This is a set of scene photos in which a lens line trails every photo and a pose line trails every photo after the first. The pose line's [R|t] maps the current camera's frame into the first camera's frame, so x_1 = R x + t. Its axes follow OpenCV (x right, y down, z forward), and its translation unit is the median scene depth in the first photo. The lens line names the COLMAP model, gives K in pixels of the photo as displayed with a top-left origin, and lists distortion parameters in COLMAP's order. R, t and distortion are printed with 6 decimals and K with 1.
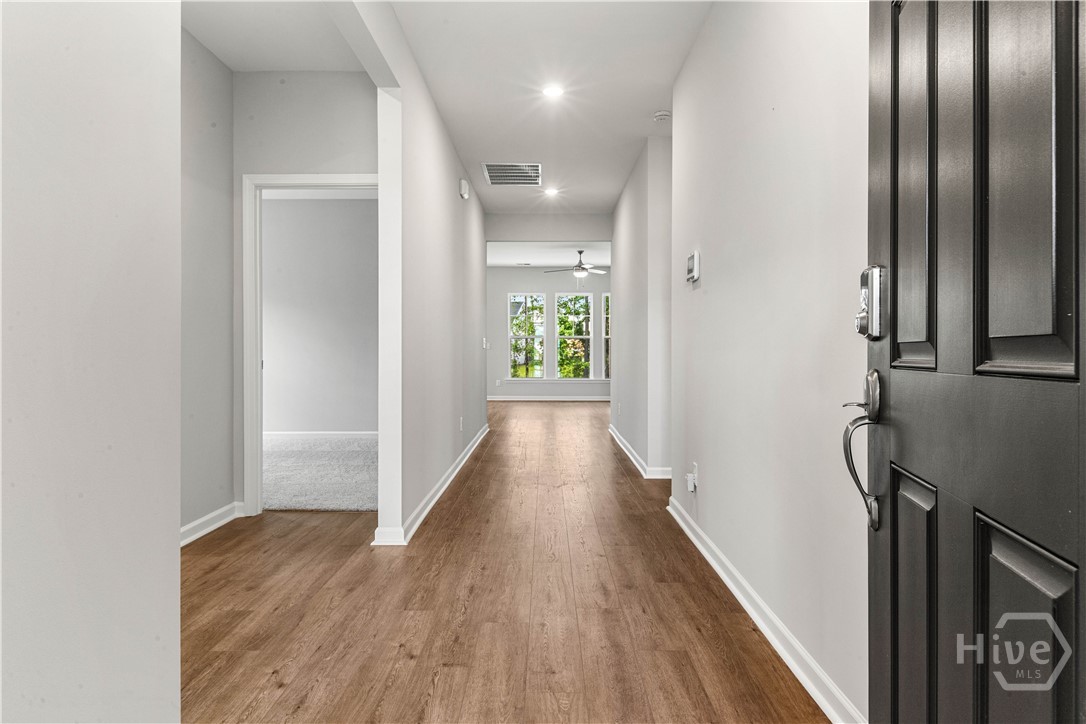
lens RADIAL K [[662.4, 0, 544.8], [0, 662.4, 357.4], [0, 0, 1]] dist [0.001770, 0.000643]
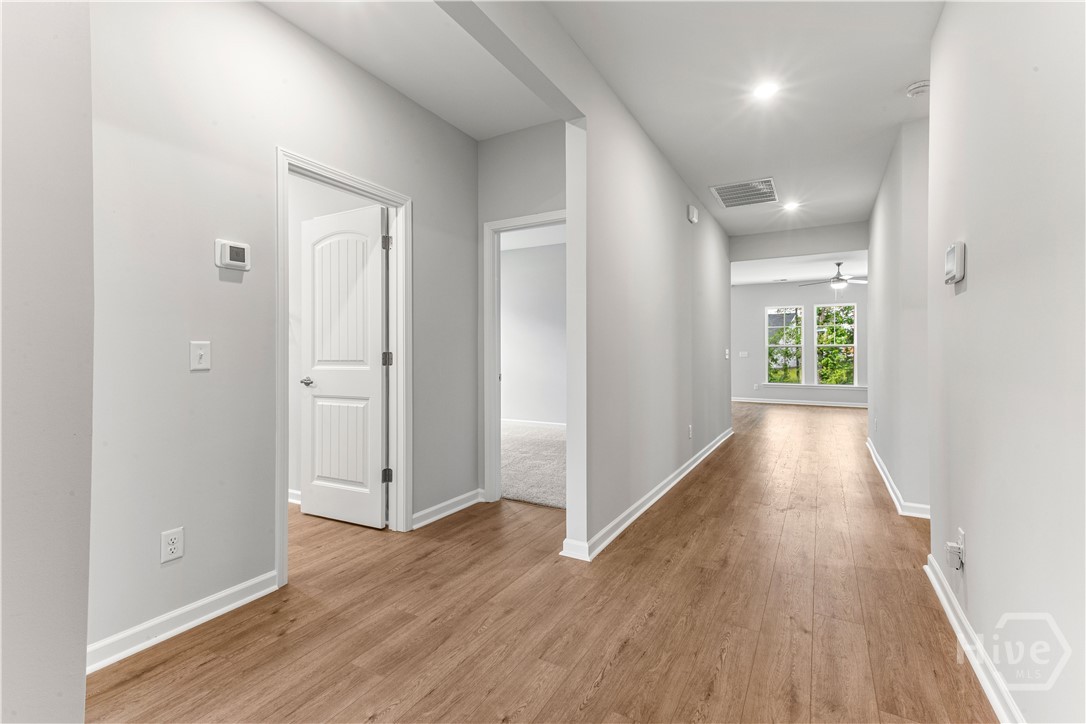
lens RADIAL K [[497.1, 0, 541.2], [0, 497.1, 348.6], [0, 0, 1]] dist [0.030288, -0.000131]
pose [[0.872271, -0.005310, -0.488995, 0.087612], [-0.005315, 0.999779, -0.020337, -0.023595], [0.488995, 0.020339, 0.872050, 0.244994]]
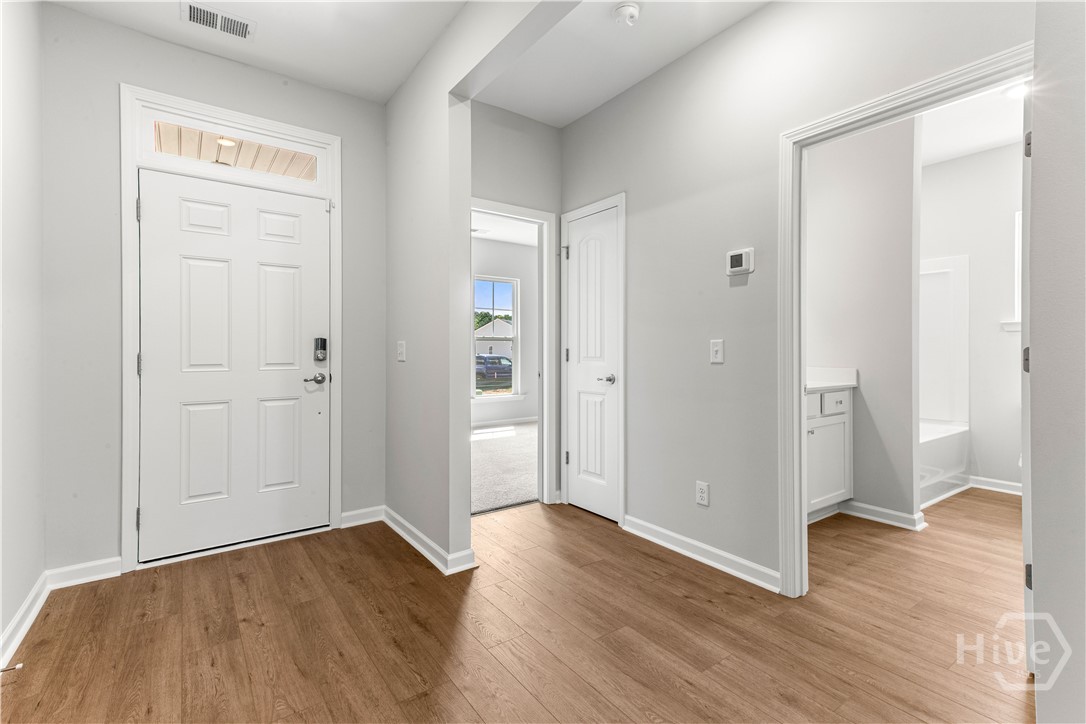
lens RADIAL K [[496.9, 0, 540.4], [0, 496.9, 350.6], [0, 0, 1]] dist [0.017698, -0.000205]
pose [[-0.812617, -0.001325, -0.582797, 0.078322], [-0.010718, 0.999862, 0.012671, -0.031779], [0.582700, 0.016543, -0.812519, 0.908554]]
